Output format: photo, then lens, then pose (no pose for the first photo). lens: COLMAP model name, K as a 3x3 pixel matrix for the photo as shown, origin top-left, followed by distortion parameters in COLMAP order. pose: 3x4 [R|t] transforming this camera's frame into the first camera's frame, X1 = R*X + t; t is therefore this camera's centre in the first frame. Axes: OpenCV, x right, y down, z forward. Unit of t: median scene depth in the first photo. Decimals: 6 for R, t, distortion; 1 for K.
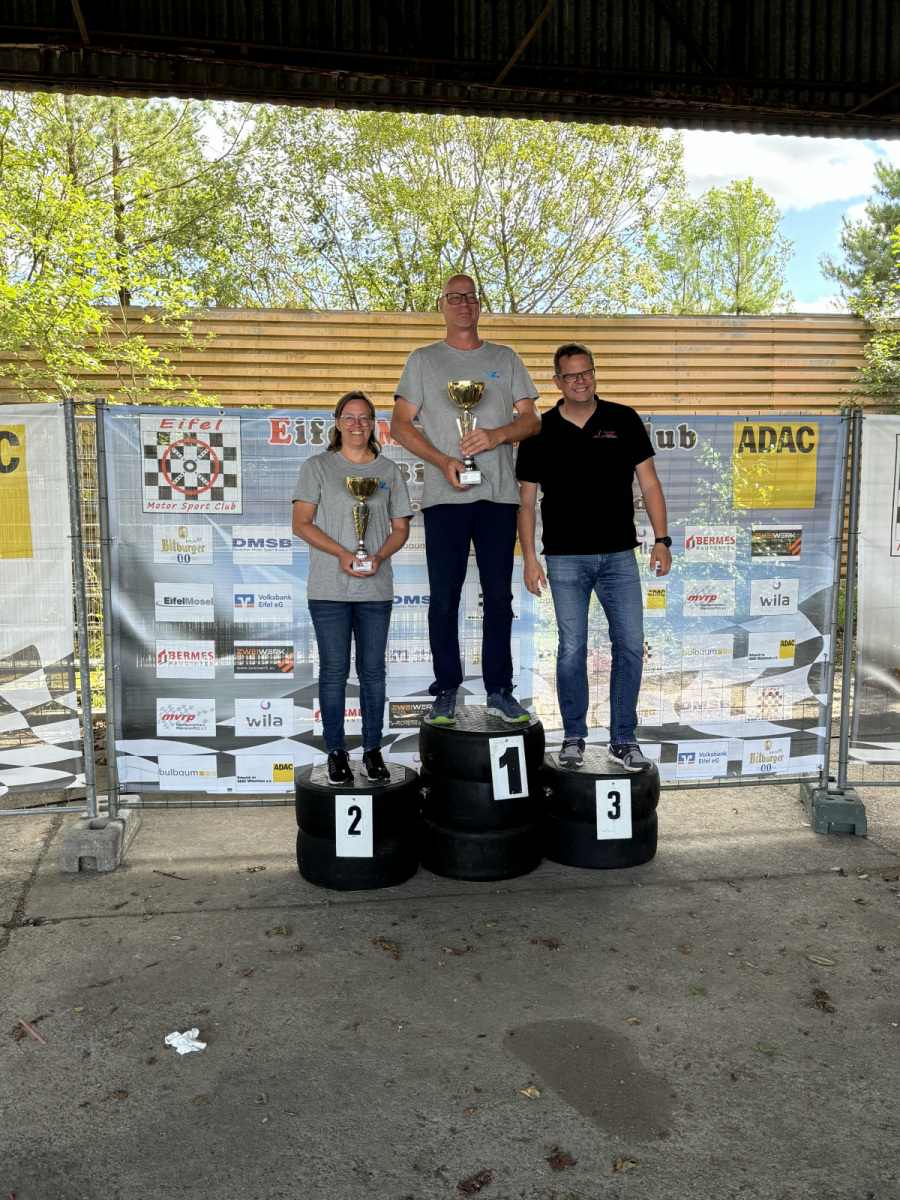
lens RADIAL K [[1194.5, 0, 451.1], [0, 1194.5, 605.4], [0, 0, 1]] dist [0.014400, 0.000000]
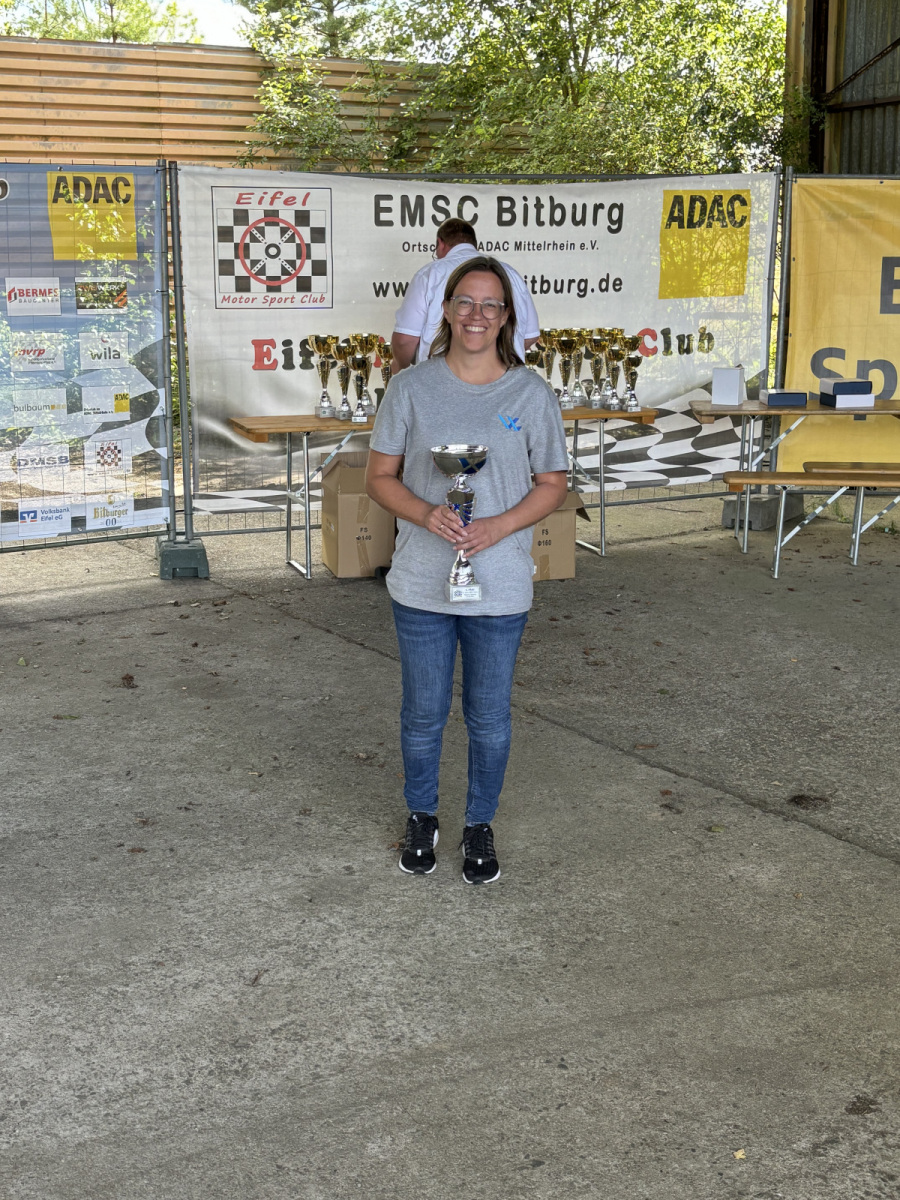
lens RADIAL K [[1579.8, 0, 476.8], [0, 1579.8, 633.4], [0, 0, 1]] dist [0.022543, 0.000000]
pose [[0.918964, -0.093818, 0.383019, 0.025119], [0.043999, 0.989616, 0.136835, 0.059975], [-0.391879, -0.108894, 0.913550, -0.368736]]
